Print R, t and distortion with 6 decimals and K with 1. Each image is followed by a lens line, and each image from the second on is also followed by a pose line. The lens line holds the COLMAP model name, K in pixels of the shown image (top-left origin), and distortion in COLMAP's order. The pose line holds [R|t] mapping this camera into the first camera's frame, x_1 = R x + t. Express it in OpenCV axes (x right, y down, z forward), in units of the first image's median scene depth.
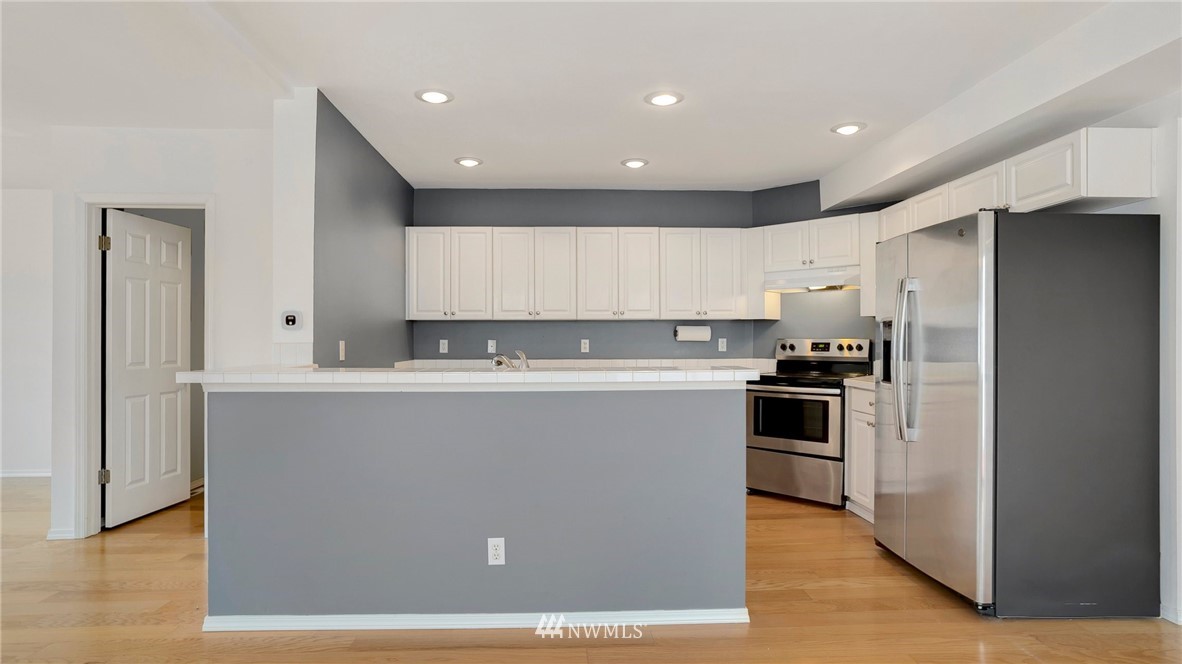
lens RADIAL K [[632.3, 0, 589.9], [0, 632.3, 322.3], [0, 0, 1]] dist [0.006032, 0.002588]
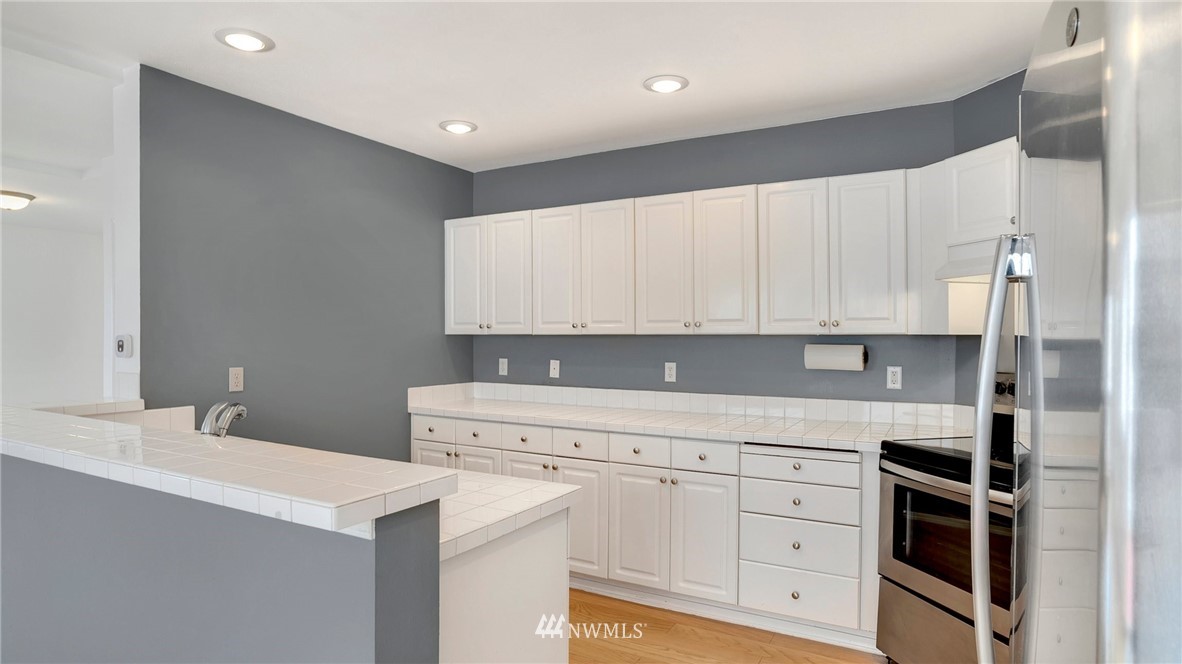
lens RADIAL K [[632.3, 0, 595.8], [0, 632.3, 339.5], [0, 0, 1]] dist [0.006032, 0.002588]
pose [[0.845535, 0.006565, -0.533880, 0.305171], [-0.000610, 0.999936, 0.011329, -0.006541], [0.533920, -0.009253, 0.845484, 0.400651]]
